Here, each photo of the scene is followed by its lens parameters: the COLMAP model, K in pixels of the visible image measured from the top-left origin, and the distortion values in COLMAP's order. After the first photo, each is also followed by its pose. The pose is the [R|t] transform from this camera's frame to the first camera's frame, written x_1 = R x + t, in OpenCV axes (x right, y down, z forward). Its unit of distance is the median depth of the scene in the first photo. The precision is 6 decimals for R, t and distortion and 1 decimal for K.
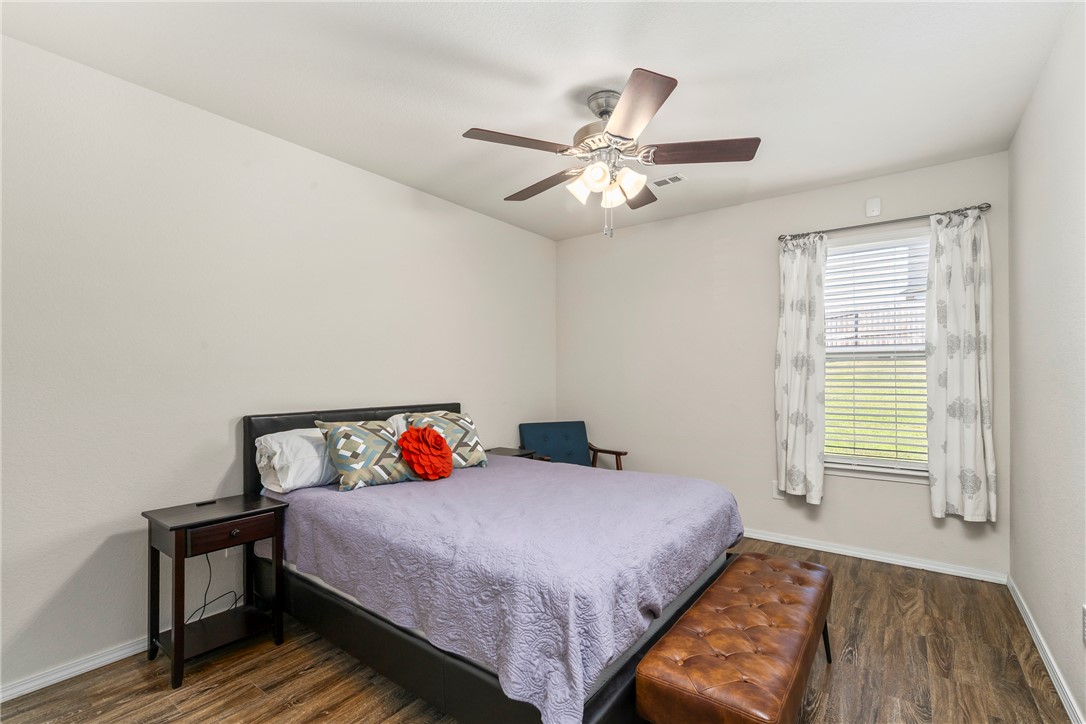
lens RADIAL K [[493.4, 0, 545.4], [0, 493.4, 377.1], [0, 0, 1]] dist [-0.001680, 0.000295]
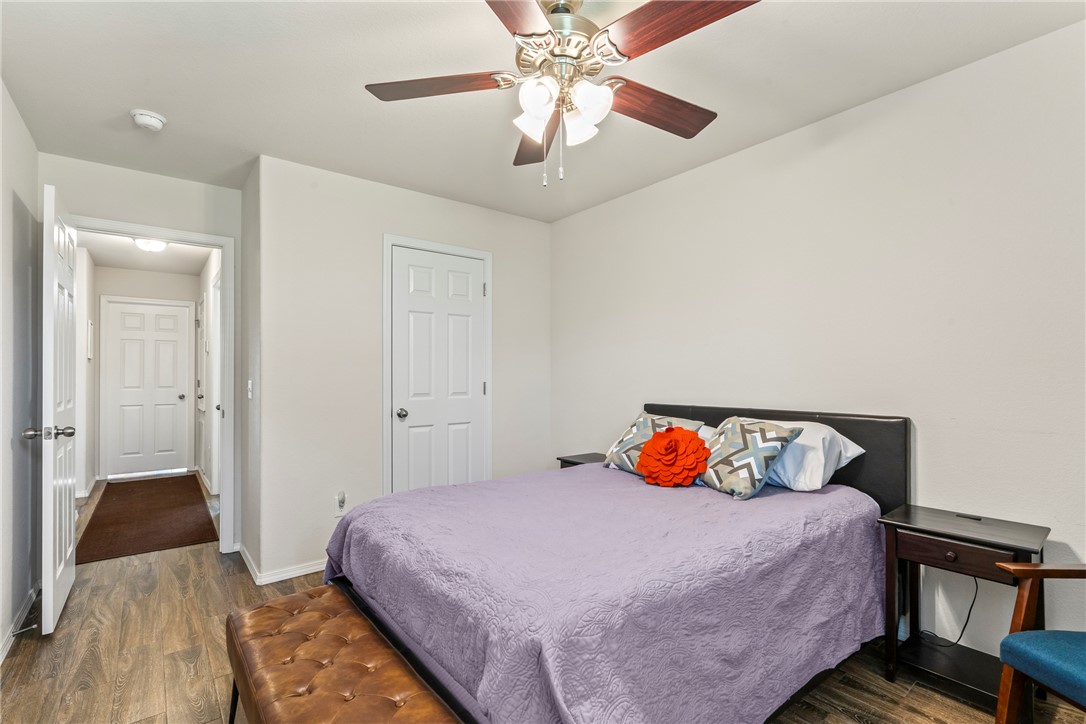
lens RADIAL K [[493.4, 0, 545.4], [0, 493.4, 377.1], [0, 0, 1]] dist [-0.001680, 0.000295]
pose [[-0.264704, 0.004634, -0.964319, 0.681832], [0.005125, 0.999981, 0.003399, -0.001620], [0.964316, -0.004042, -0.264723, 0.962686]]
